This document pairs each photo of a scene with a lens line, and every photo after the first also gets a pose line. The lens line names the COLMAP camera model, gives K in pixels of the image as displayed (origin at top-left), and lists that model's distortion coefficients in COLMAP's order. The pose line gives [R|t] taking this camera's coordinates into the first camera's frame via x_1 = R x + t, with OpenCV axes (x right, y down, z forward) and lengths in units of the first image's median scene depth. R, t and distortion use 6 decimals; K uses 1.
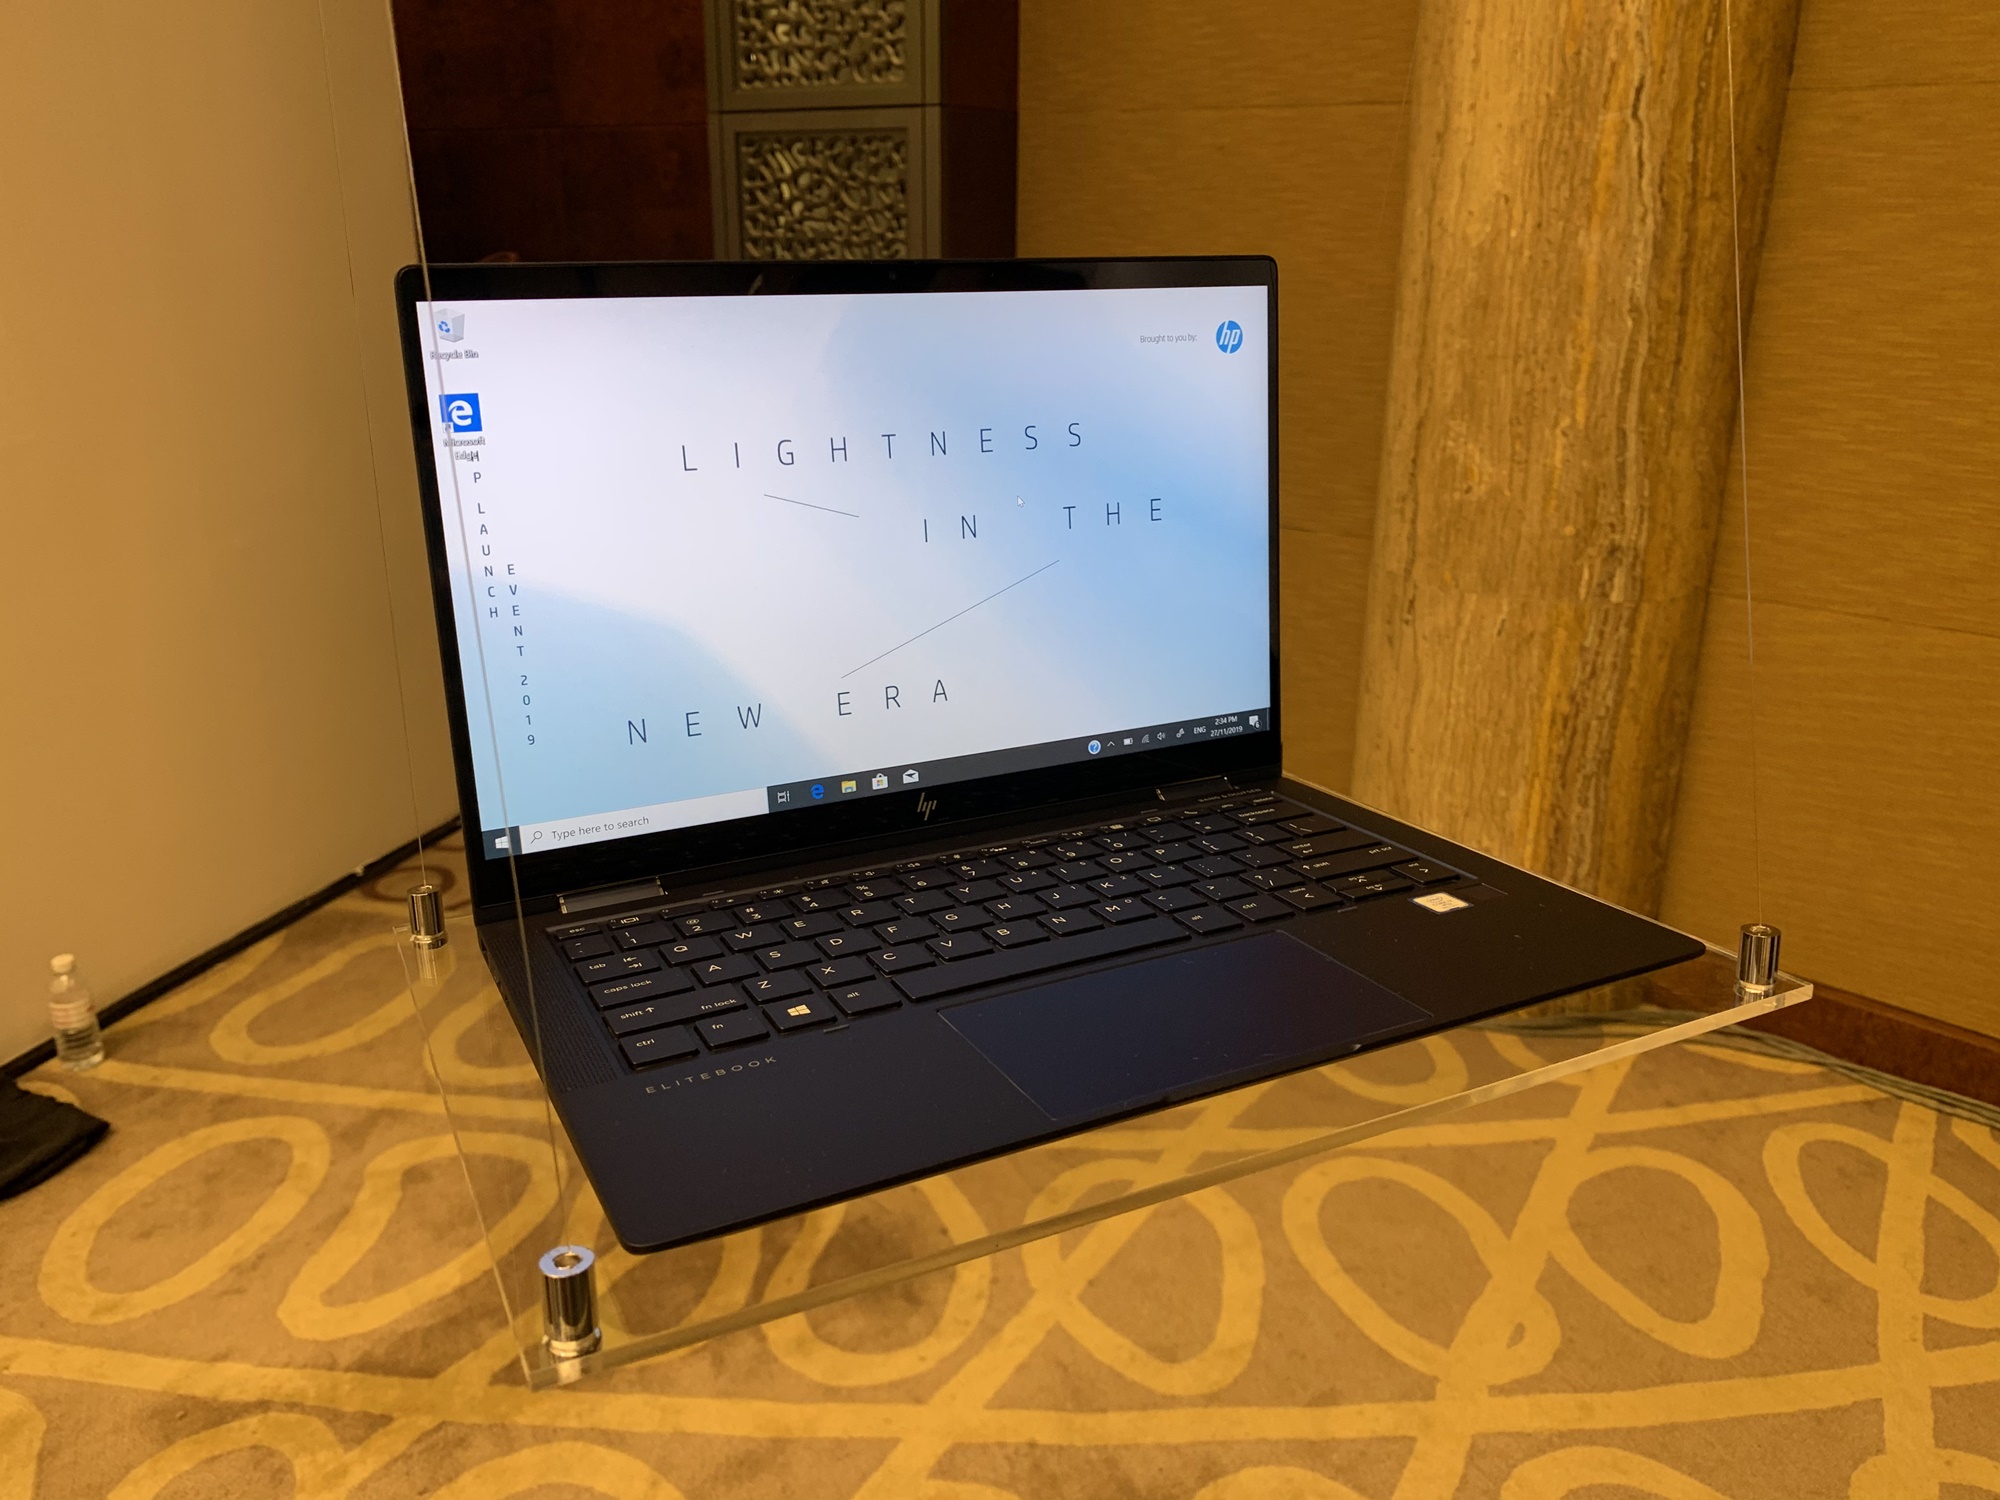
lens RADIAL K [[1603.3, 0, 1000.0], [0, 1603.3, 750.0], [0, 0, 1]] dist [0.073873, -0.196941]
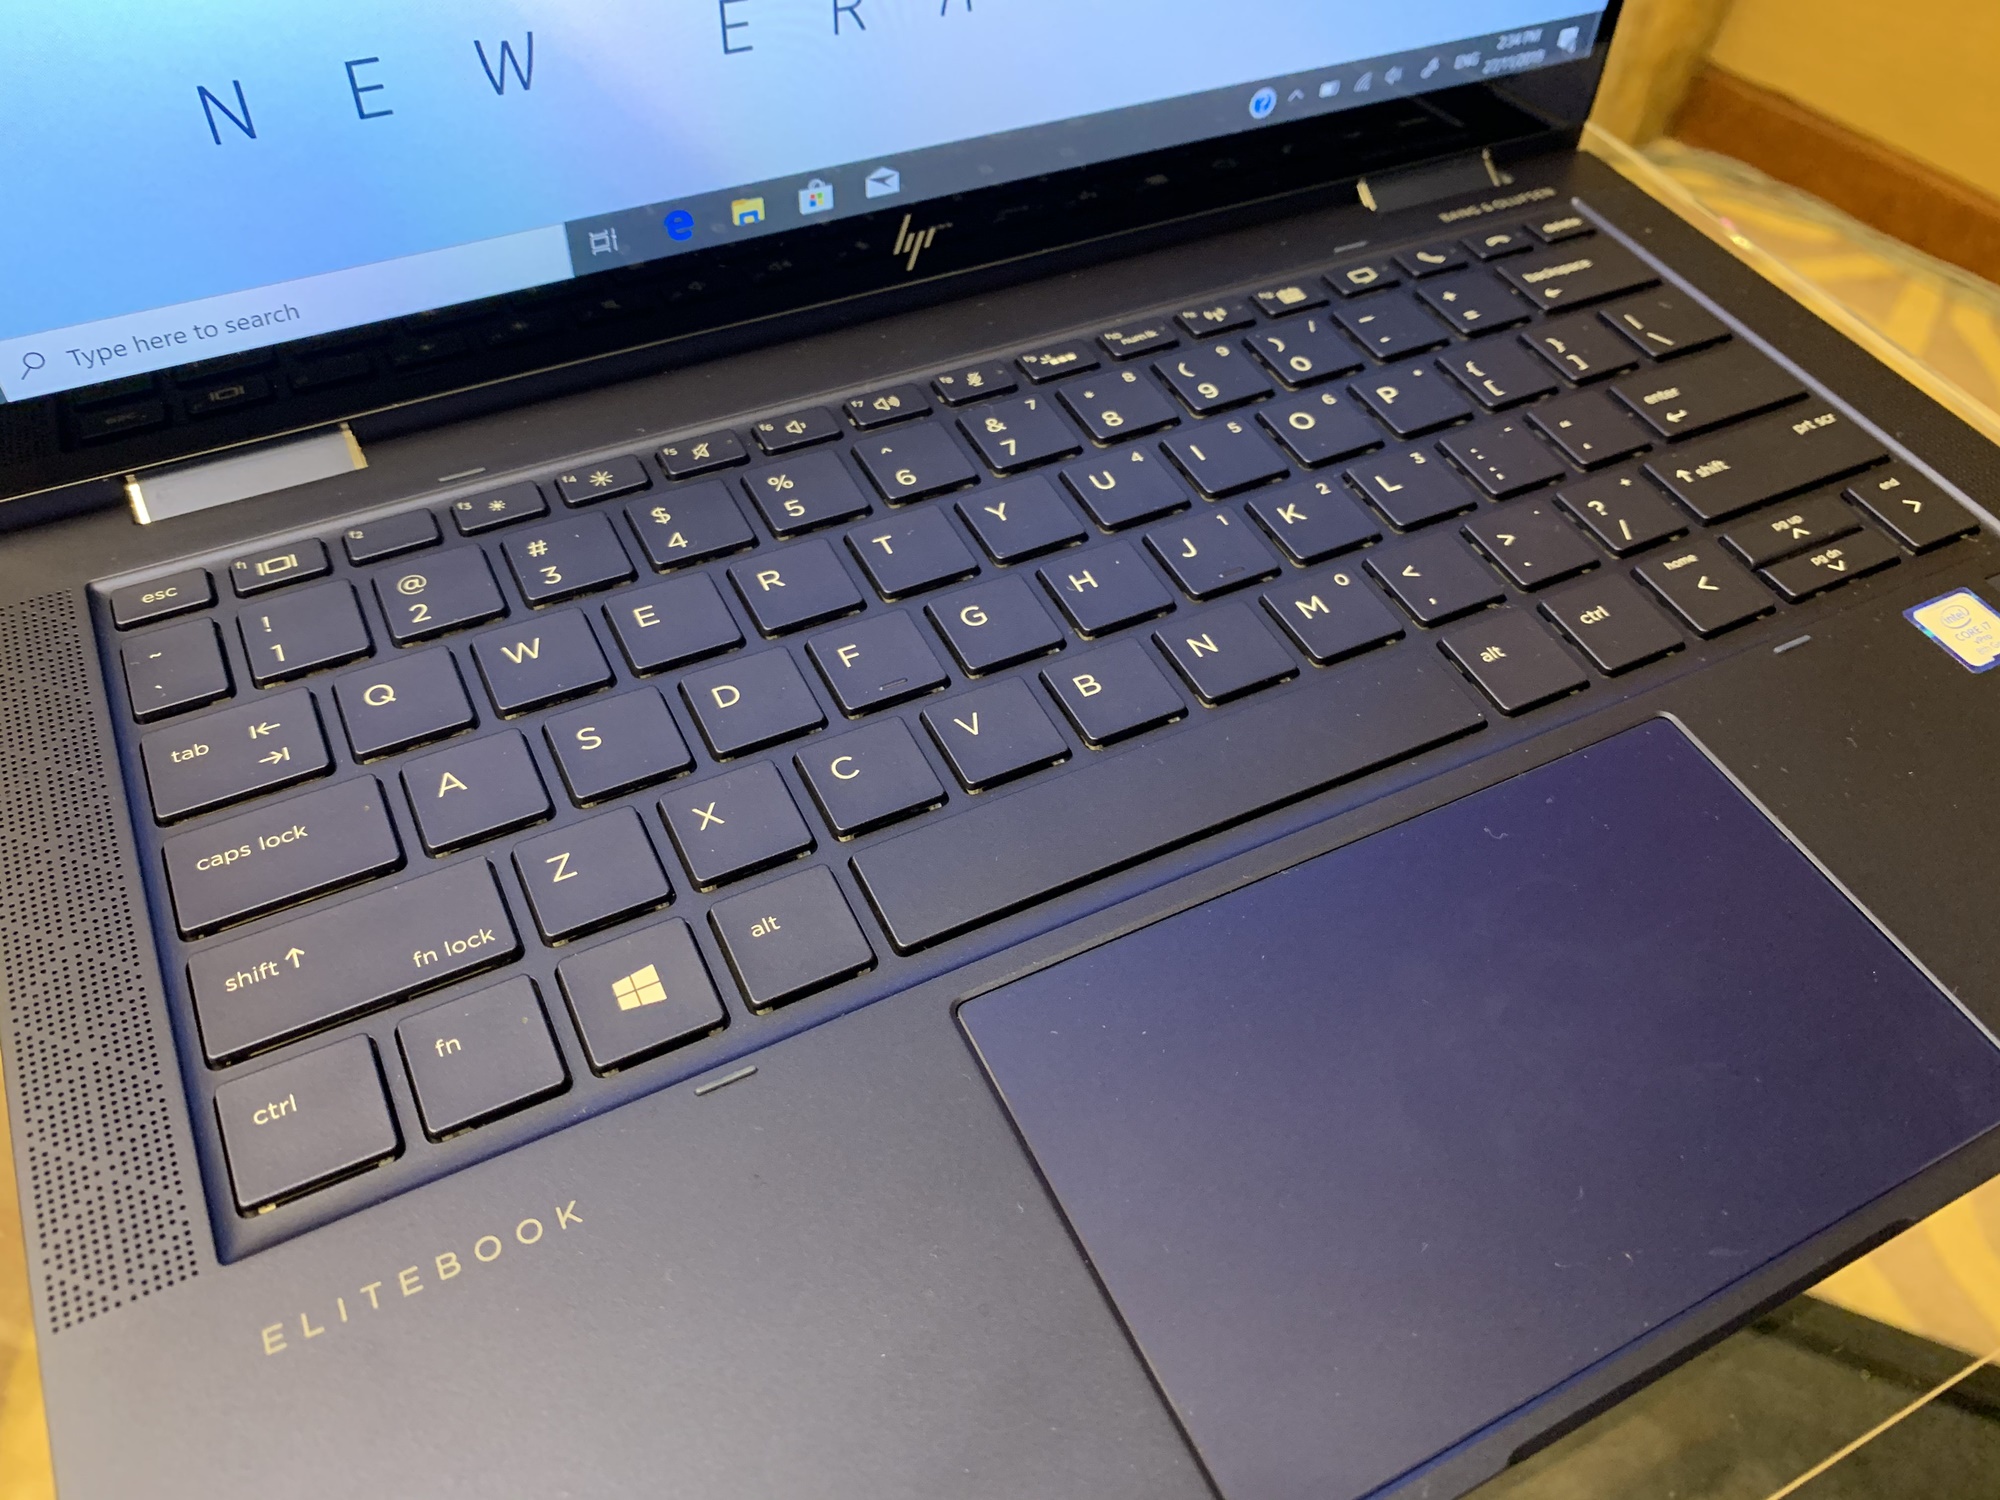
lens RADIAL K [[1583.9, 0, 1000.1], [0, 1583.9, 770.2], [0, 0, 1]] dist [-0.003399, -0.060917]
pose [[0.996624, 0.042174, 0.070435, -0.048134], [-0.074925, 0.817941, 0.570403, -0.110791], [-0.033555, -0.573755, 0.818339, 0.542192]]
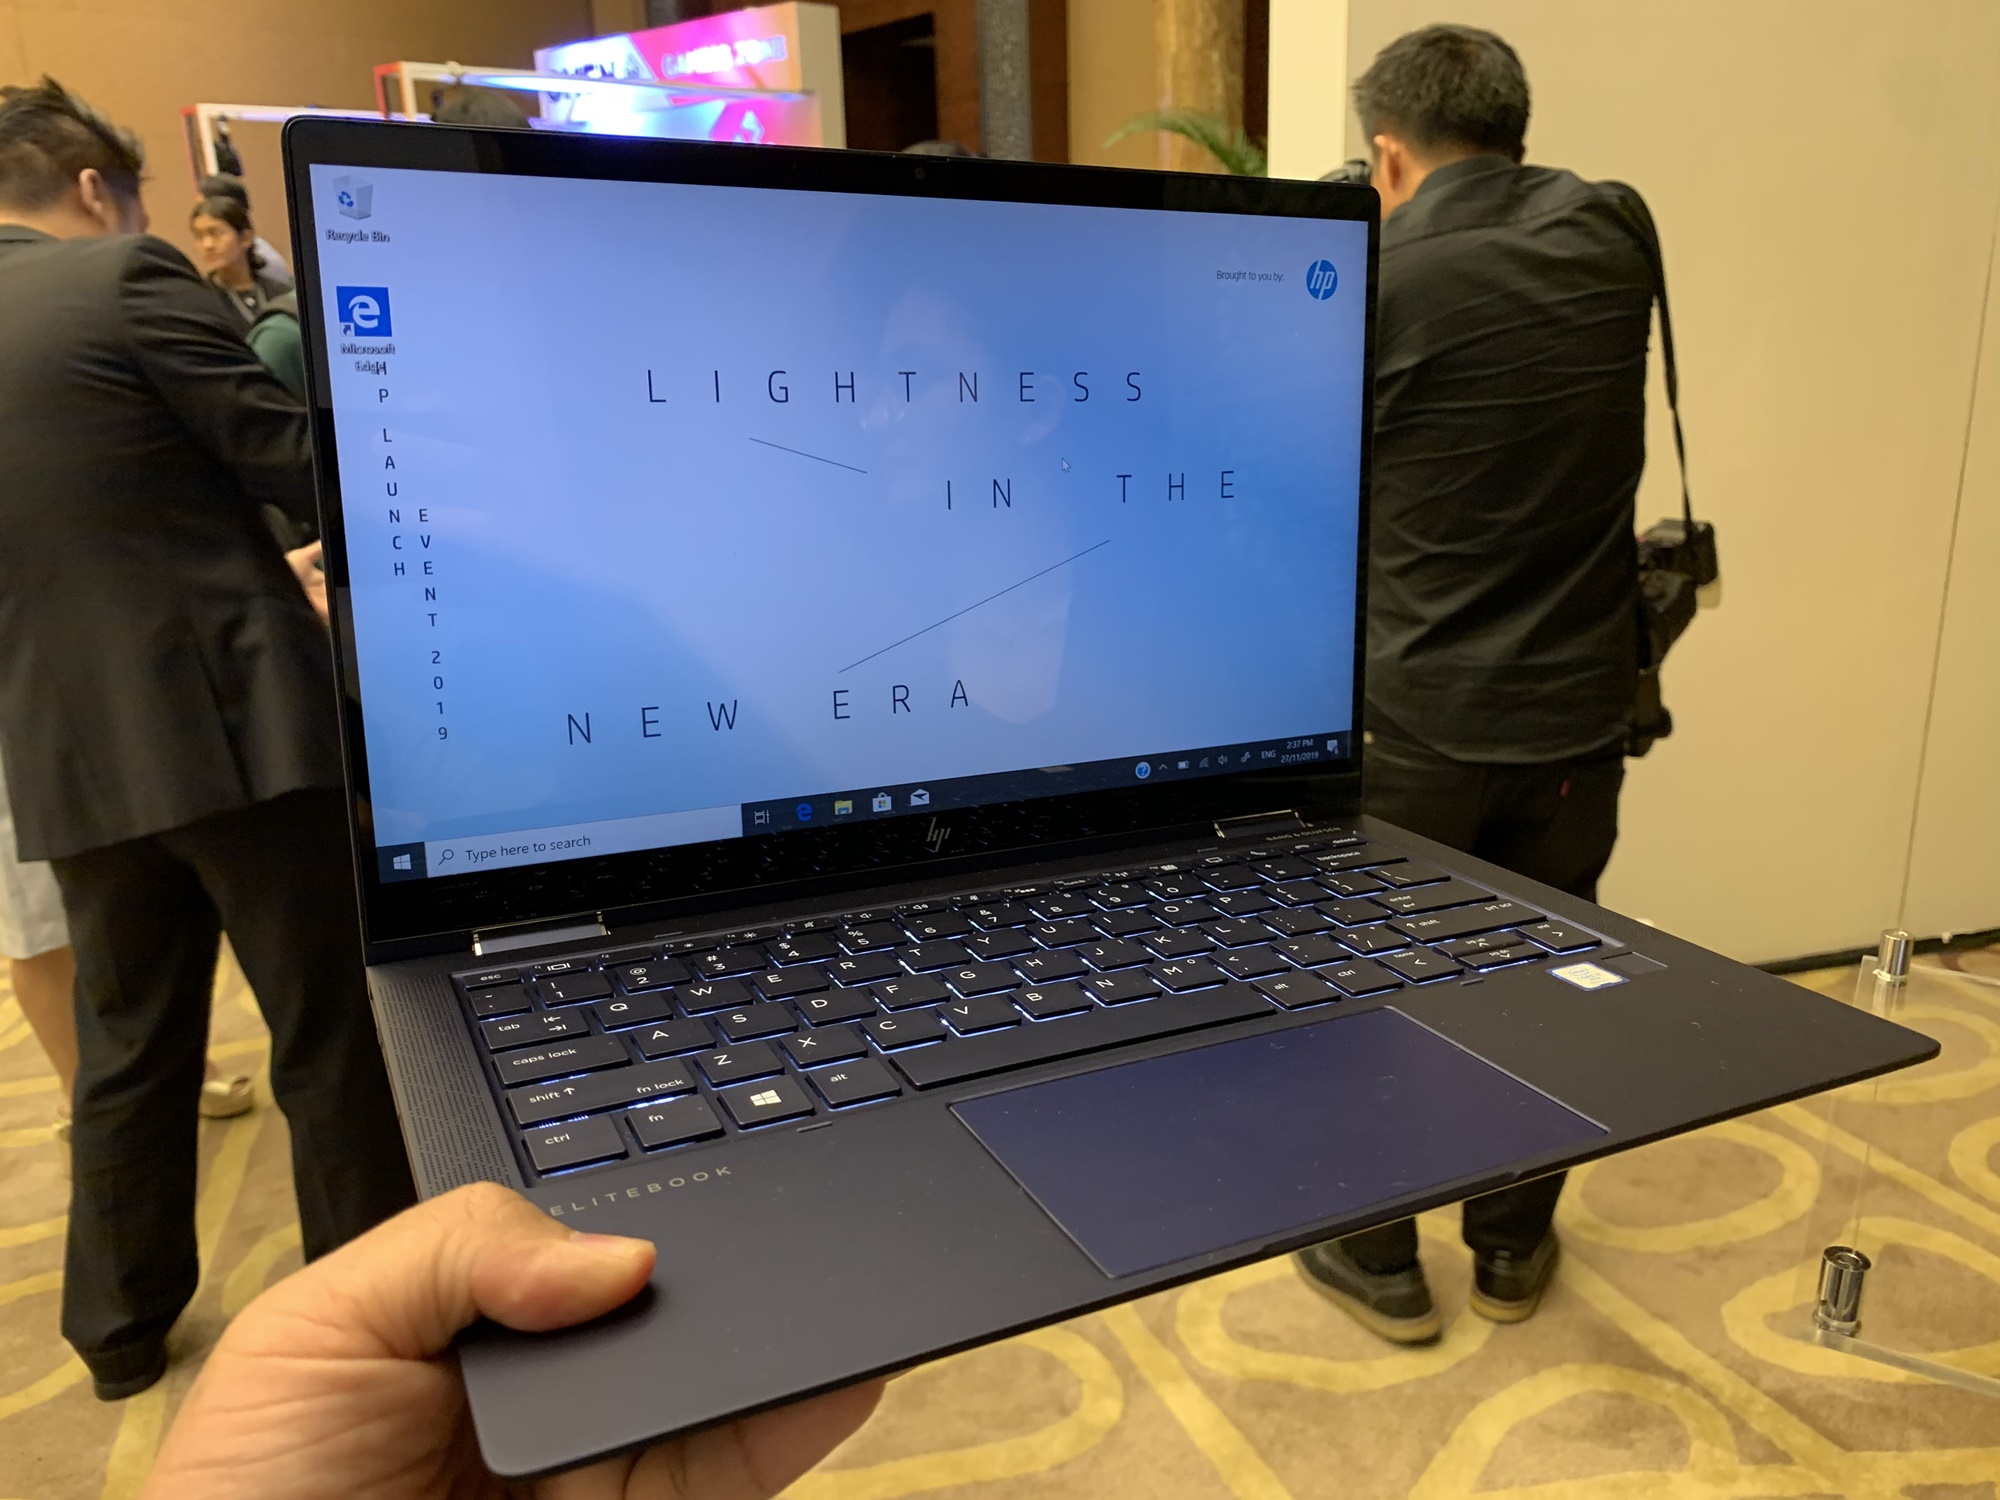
lens RADIAL K [[1575.8, 0, 1006.2], [0, 1575.8, 761.3], [0, 0, 1]] dist [0.067759, -0.253266]
pose [[0.999474, 0.031984, 0.005405, -0.017398], [-0.031878, 0.999318, -0.018617, 0.011952], [-0.005997, 0.018435, 0.999812, 0.205881]]
